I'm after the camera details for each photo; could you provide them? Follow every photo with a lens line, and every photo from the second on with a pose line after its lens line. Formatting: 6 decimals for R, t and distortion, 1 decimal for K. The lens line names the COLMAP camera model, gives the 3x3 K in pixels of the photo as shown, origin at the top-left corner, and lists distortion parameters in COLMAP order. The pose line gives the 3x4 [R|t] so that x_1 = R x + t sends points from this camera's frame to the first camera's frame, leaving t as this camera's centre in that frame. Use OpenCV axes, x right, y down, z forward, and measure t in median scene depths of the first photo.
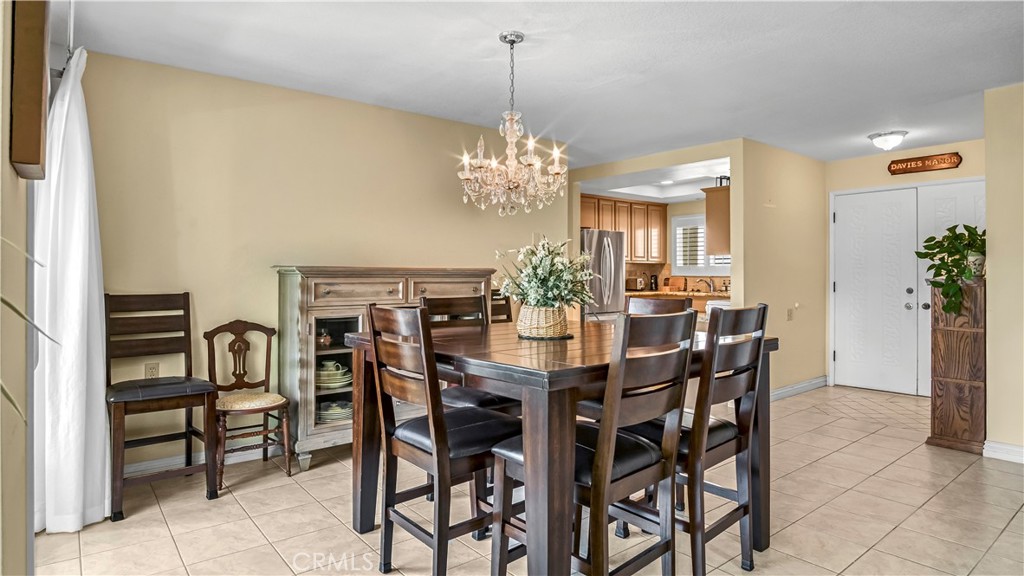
lens RADIAL K [[583.0, 0, 515.3], [0, 583.0, 277.3], [0, 0, 1]] dist [-0.005209, -0.000534]
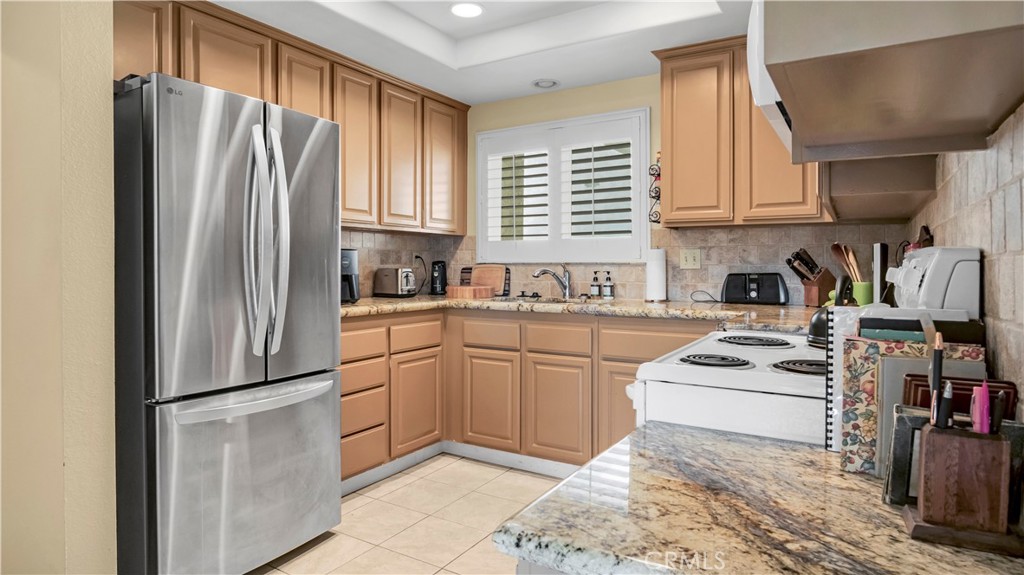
lens RADIAL K [[583.0, 0, 512.9], [0, 583.0, 280.1], [0, 0, 1]] dist [-0.005209, -0.000534]
pose [[0.944389, -0.004454, 0.328801, 0.148232], [-0.001257, 0.999852, 0.017155, 0.003362], [-0.328828, -0.016615, 0.944244, 0.572135]]
